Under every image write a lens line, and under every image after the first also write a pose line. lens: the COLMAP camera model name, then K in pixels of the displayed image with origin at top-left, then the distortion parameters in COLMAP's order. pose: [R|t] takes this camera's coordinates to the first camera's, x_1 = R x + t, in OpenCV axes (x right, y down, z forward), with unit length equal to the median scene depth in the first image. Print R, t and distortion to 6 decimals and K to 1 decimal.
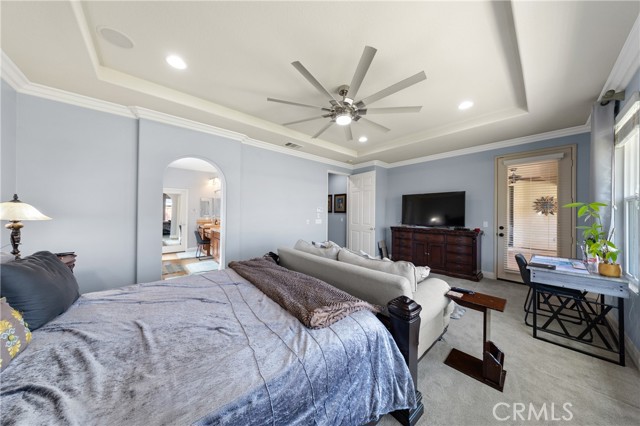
lens RADIAL K [[202.8, 0, 322.4], [0, 202.8, 212.2], [0, 0, 1]] dist [0.001545, -0.000105]
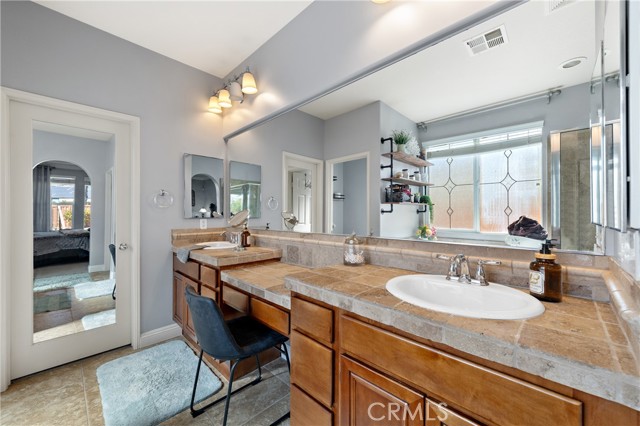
lens RADIAL K [[249.1, 0, 318.4], [0, 249.1, 213.3], [0, 0, 1]] dist [-0.000520, -0.000033]
pose [[0.997511, -0.005961, 0.070259, -0.429467], [0.005881, 0.999982, 0.001353, 0.015067], [-0.070266, -0.000936, 0.997528, 0.621830]]
